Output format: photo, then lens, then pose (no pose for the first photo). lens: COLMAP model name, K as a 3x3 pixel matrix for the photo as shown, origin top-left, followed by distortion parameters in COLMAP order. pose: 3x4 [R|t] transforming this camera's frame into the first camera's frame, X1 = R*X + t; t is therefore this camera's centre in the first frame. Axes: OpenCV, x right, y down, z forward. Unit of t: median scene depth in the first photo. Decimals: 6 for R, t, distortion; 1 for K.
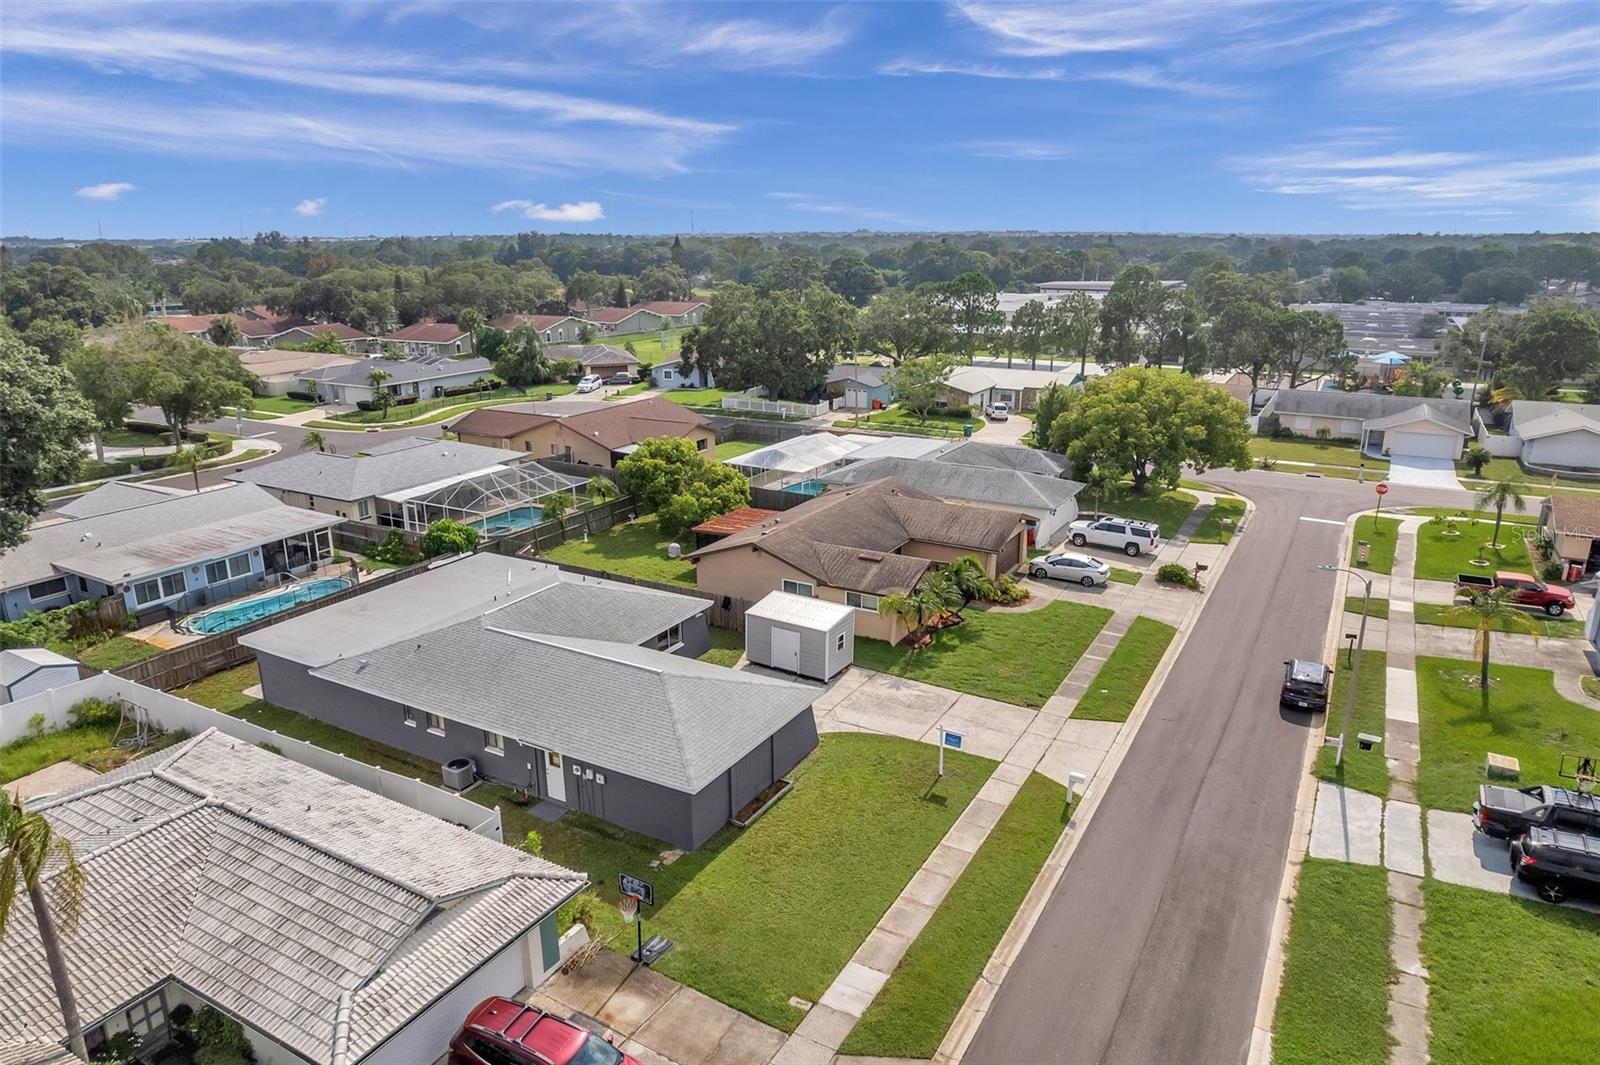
lens RADIAL K [[1033.1, 0, 800.0], [0, 1033.1, 532.5], [0, 0, 1]] dist [-0.072861, 0.069748]
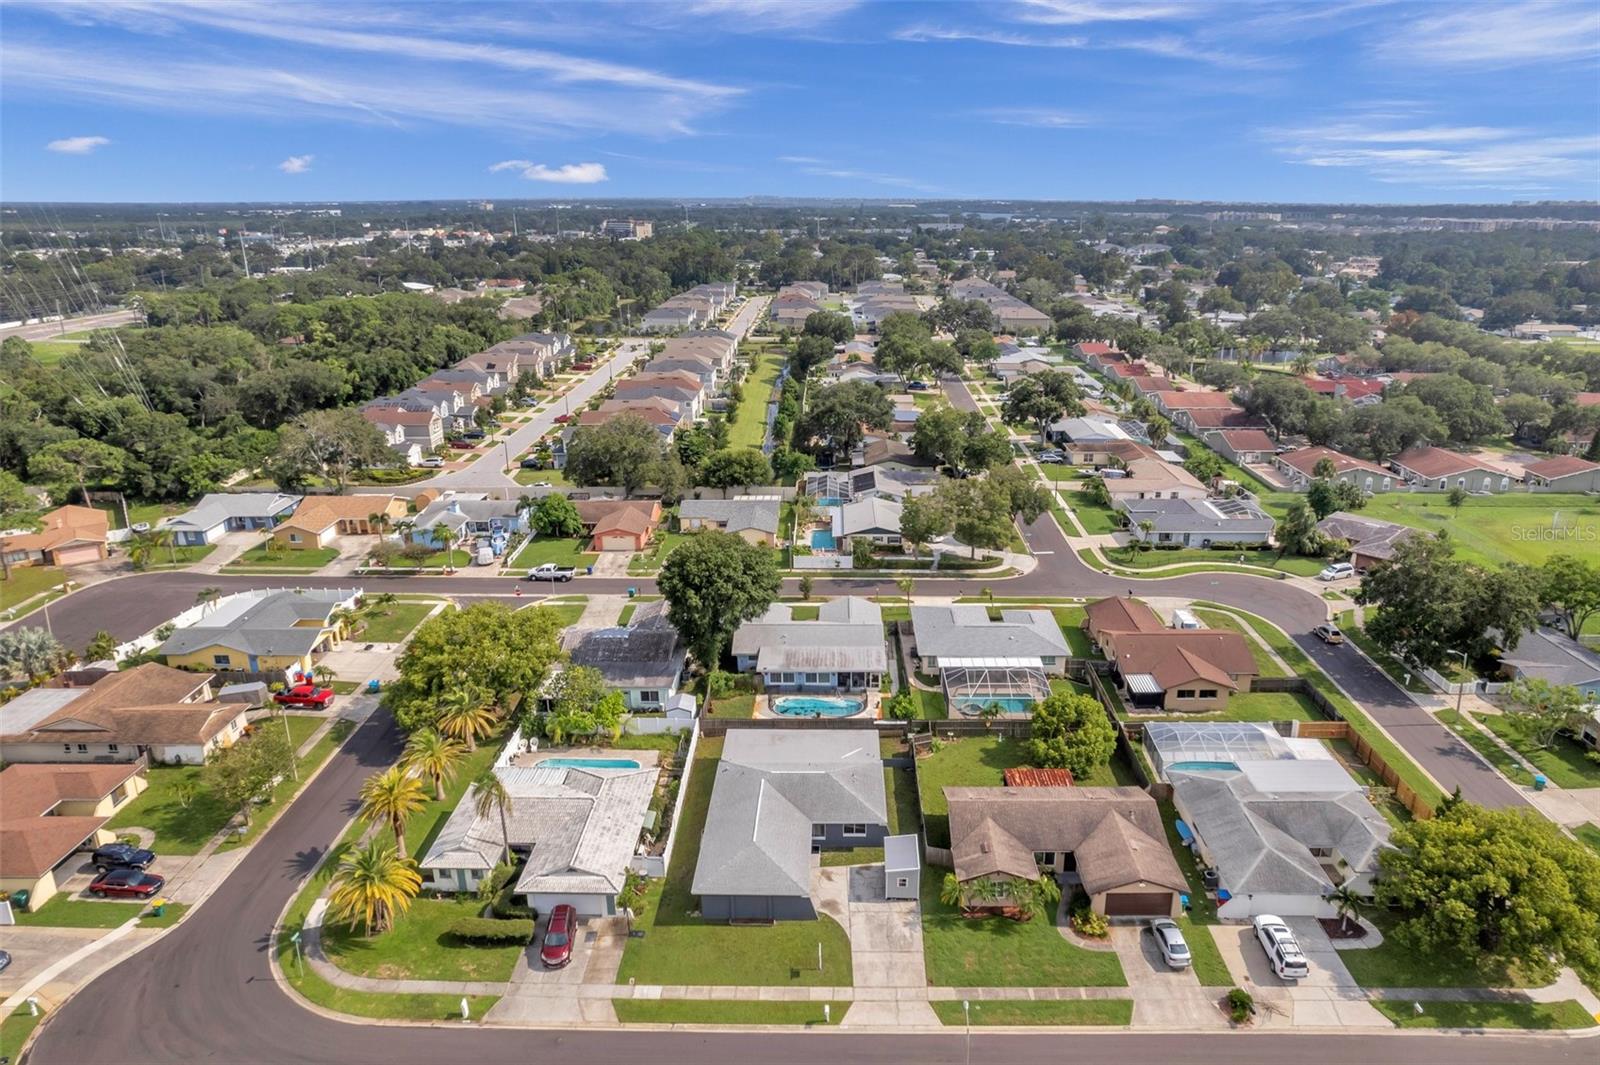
lens RADIAL K [[1020.7, 0, 832.5], [0, 1020.7, 563.2], [0, 0, 1]] dist [-0.065005, 0.062994]
pose [[0.486033, 0.298811, -0.821270, 0.975994], [-0.245091, 0.948625, 0.200102, -0.567712], [0.838870, 0.104030, 0.534299, -0.026216]]
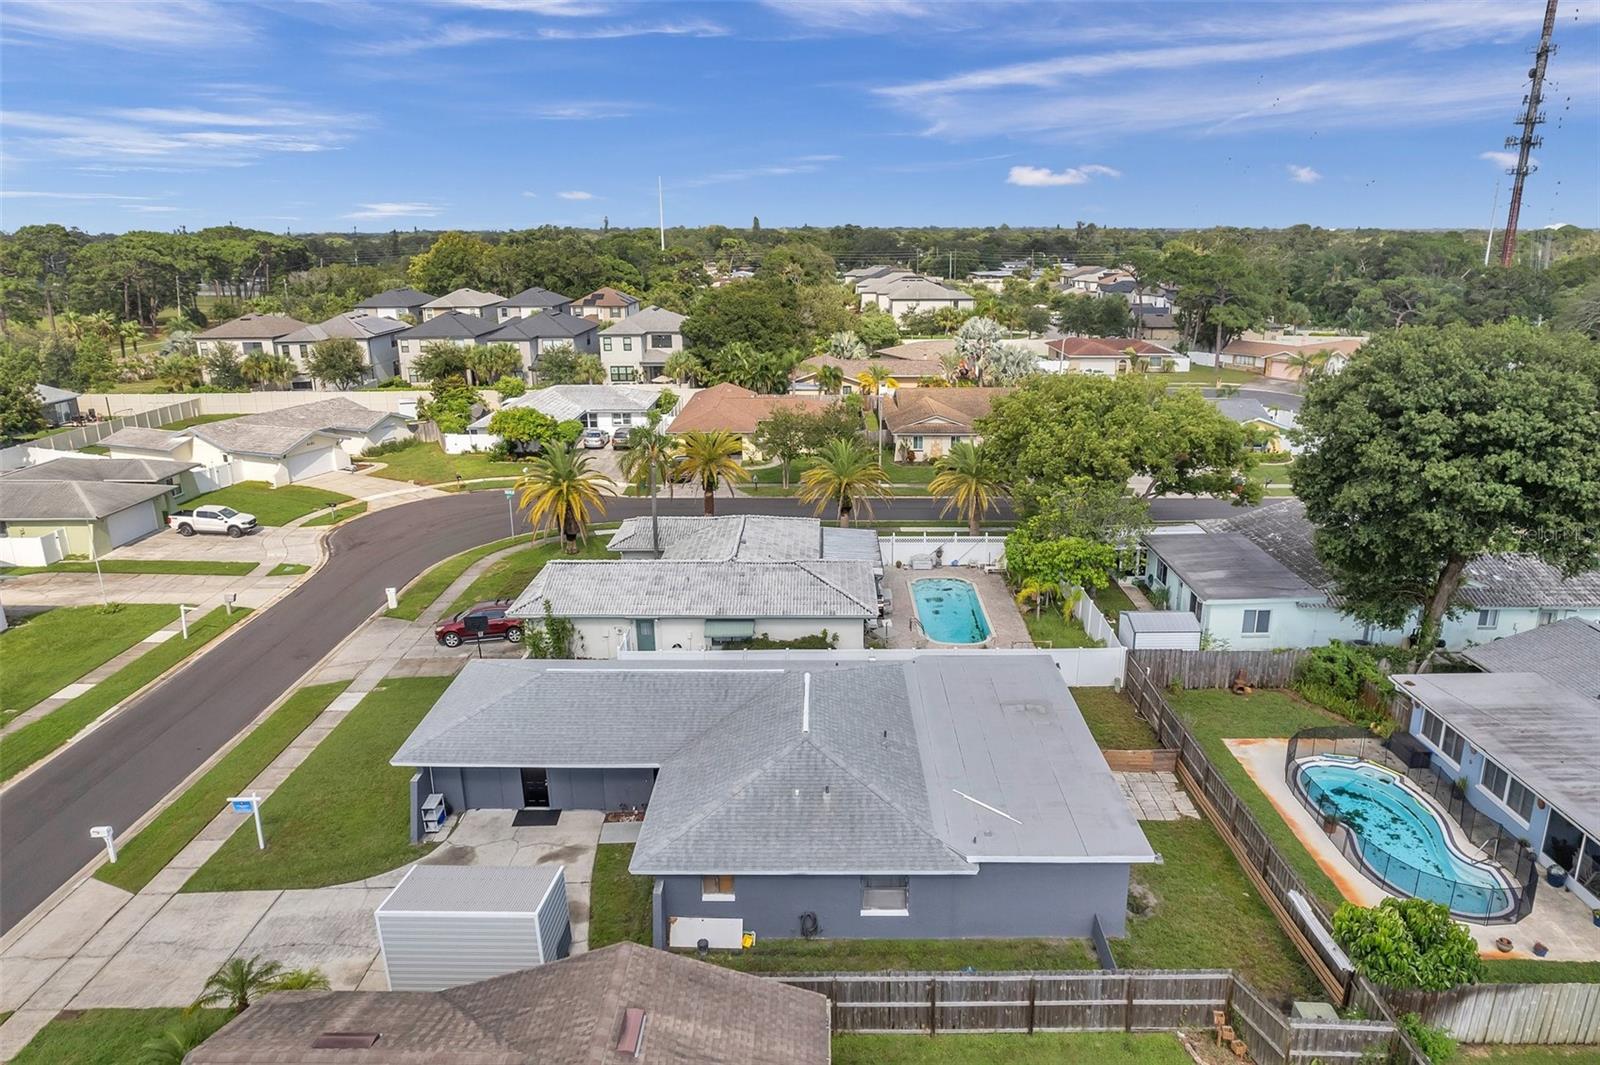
lens RADIAL K [[1040.0, 0, 822.7], [0, 1040.0, 555.9], [0, 0, 1]] dist [-0.070827, 0.066408]
pose [[-0.871973, 0.153009, -0.465028, 0.058732], [-0.131032, 0.842300, 0.522840, -0.351317], [0.471693, 0.516836, -0.714414, 1.185063]]
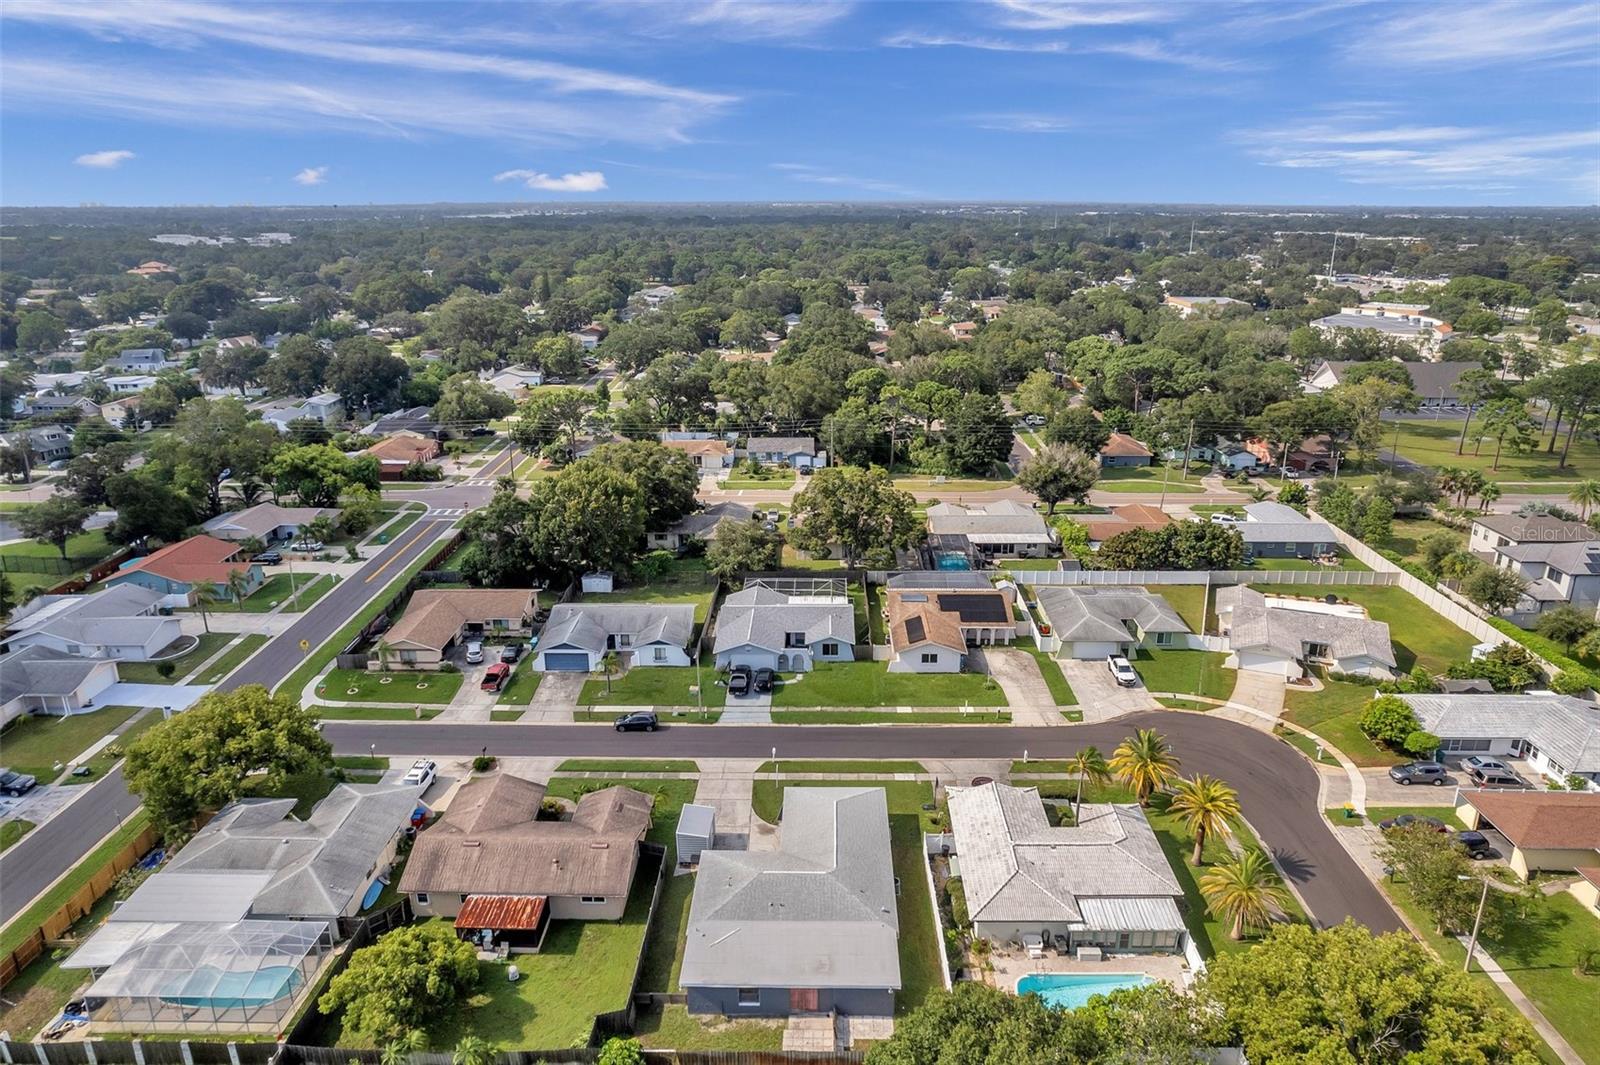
lens RADIAL K [[1034.3, 0, 800.0], [0, 1034.3, 532.5], [0, 0, 1]] dist [-0.041905, 0.002562]
pose [[-0.471006, -0.270794, 0.839538, -1.205497], [0.250425, 0.871514, 0.421604, -0.888172], [-0.845837, 0.408820, -0.342675, 1.049909]]
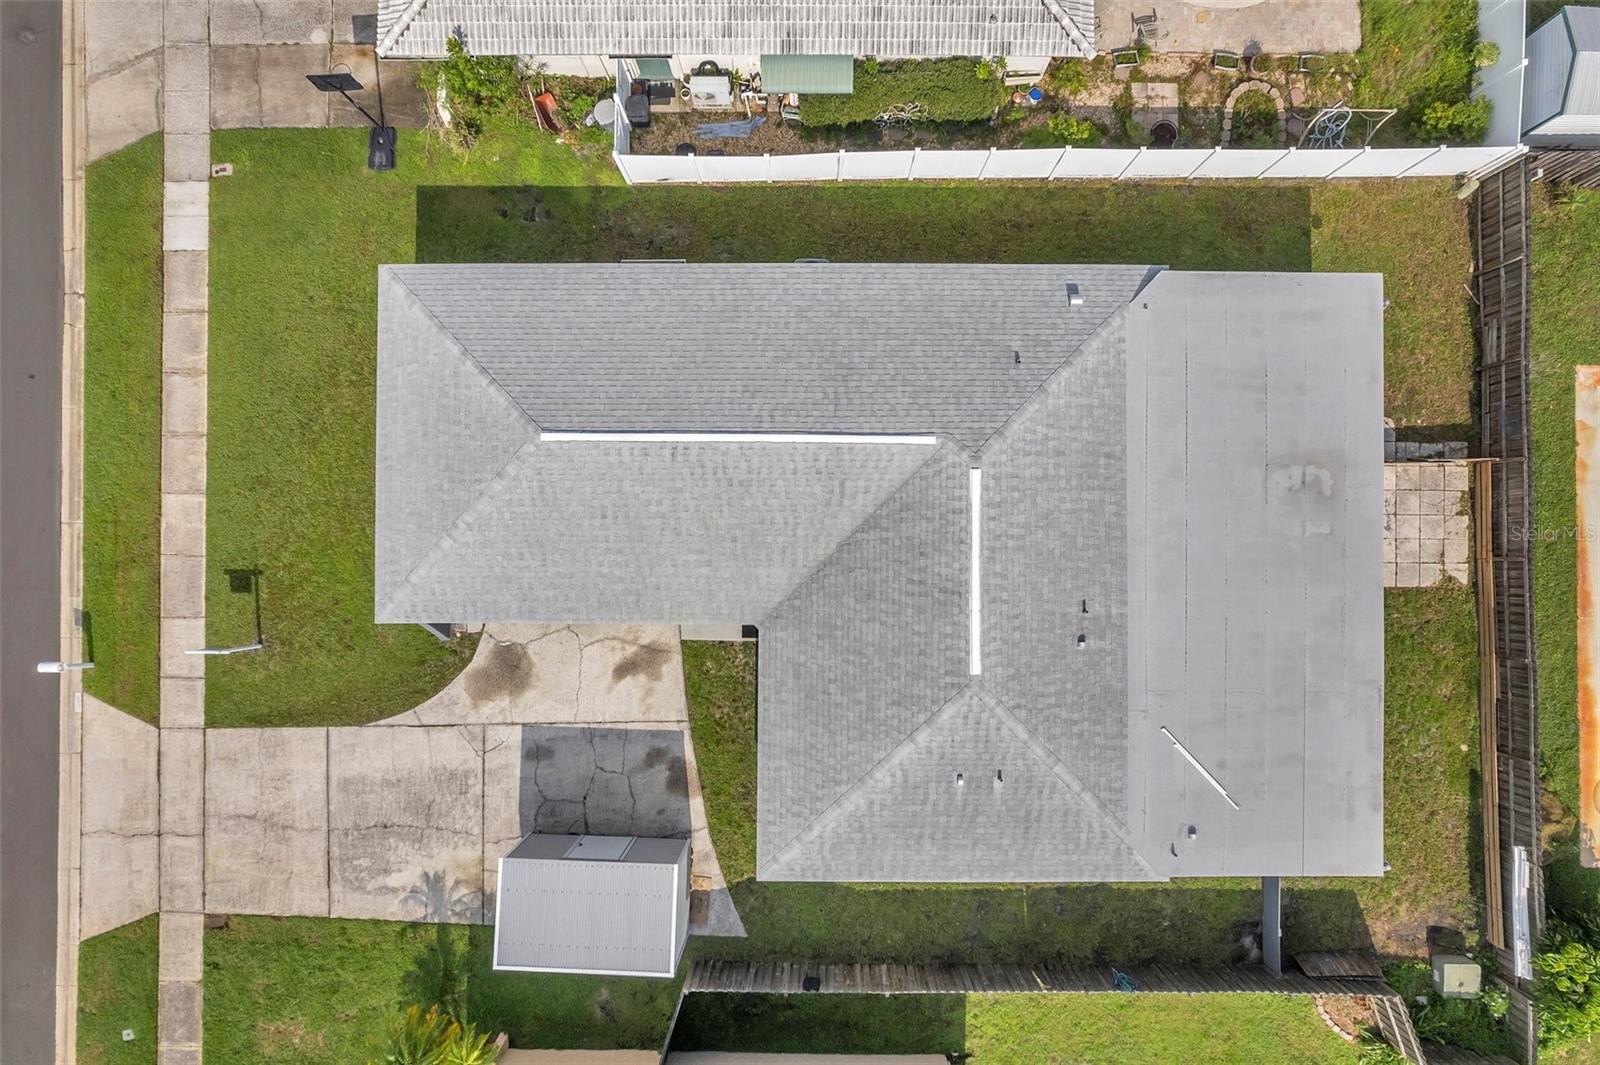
lens RADIAL K [[1001.8, 0, 801.0], [0, 1001.8, 550.0], [0, 0, 1]] dist [-0.065543, 0.057419]
pose [[-0.873142, 0.487432, 0.005784, -0.156330], [-0.123856, -0.233309, 0.964482, -0.314517], [0.471468, 0.841414, 0.264084, 0.639093]]
